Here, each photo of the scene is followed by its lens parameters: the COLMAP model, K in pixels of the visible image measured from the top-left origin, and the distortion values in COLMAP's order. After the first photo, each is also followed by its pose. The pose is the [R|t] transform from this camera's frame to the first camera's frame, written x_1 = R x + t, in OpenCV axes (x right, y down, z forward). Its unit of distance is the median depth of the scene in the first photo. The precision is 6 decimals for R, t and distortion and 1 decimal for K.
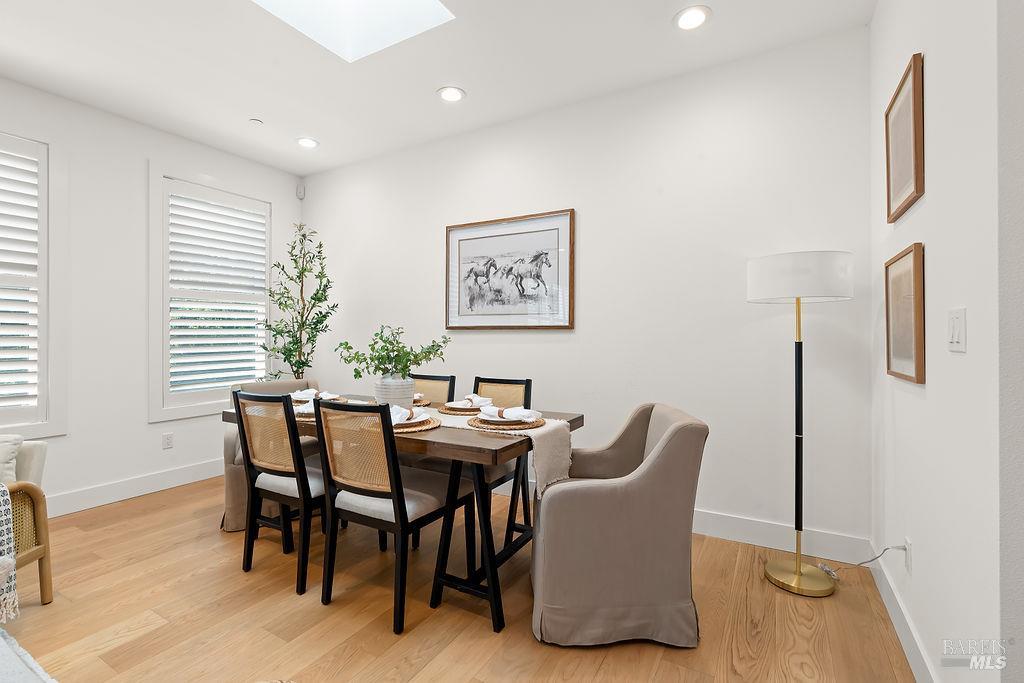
lens RADIAL K [[466.3, 0, 506.4], [0, 466.3, 342.0], [0, 0, 1]] dist [-0.010811, 0.004176]
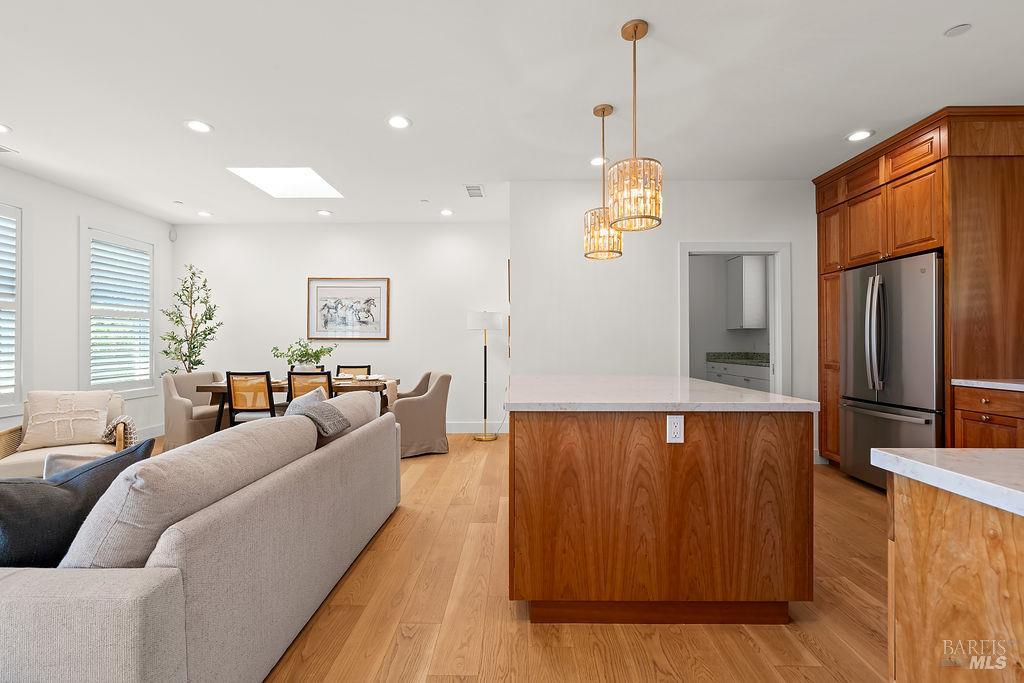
lens RADIAL K [[466.3, 0, 511.1], [0, 466.3, 344.0], [0, 0, 1]] dist [-0.010811, 0.004176]
pose [[0.873949, 0.000407, 0.486017, -0.322740], [0.004699, 0.999946, -0.009288, 0.008256], [-0.485994, 0.010401, 0.873900, -0.856012]]
